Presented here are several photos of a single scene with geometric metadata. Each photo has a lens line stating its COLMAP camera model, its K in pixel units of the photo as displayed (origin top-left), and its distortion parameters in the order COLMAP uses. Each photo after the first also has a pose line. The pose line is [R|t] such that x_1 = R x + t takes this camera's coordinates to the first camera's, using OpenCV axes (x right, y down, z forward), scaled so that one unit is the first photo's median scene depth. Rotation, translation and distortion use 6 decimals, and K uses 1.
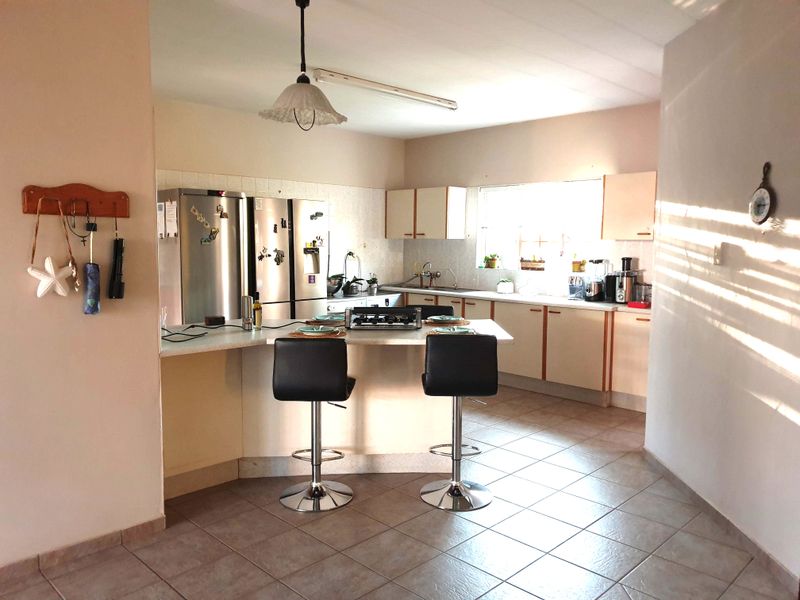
lens RADIAL K [[618.9, 0, 400.0], [0, 618.9, 300.0], [0, 0, 1]] dist [0.012424, -0.009533]
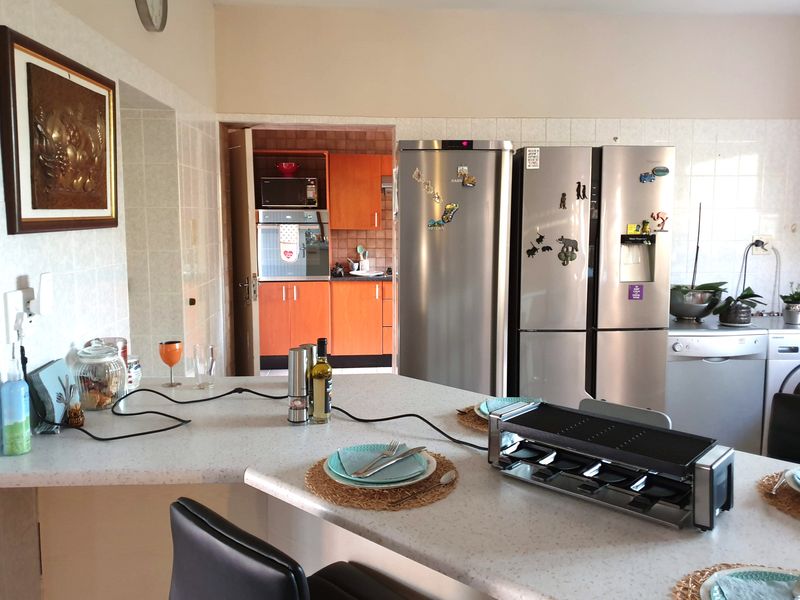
lens RADIAL K [[622.6, 0, 400.4], [0, 622.6, 295.0], [0, 0, 1]] dist [0.009205, -0.002878]
pose [[0.730614, 0.059772, -0.680170, 0.078765], [-0.049331, 0.998179, 0.034729, -0.040067], [0.681007, 0.008180, 0.732232, 0.461729]]
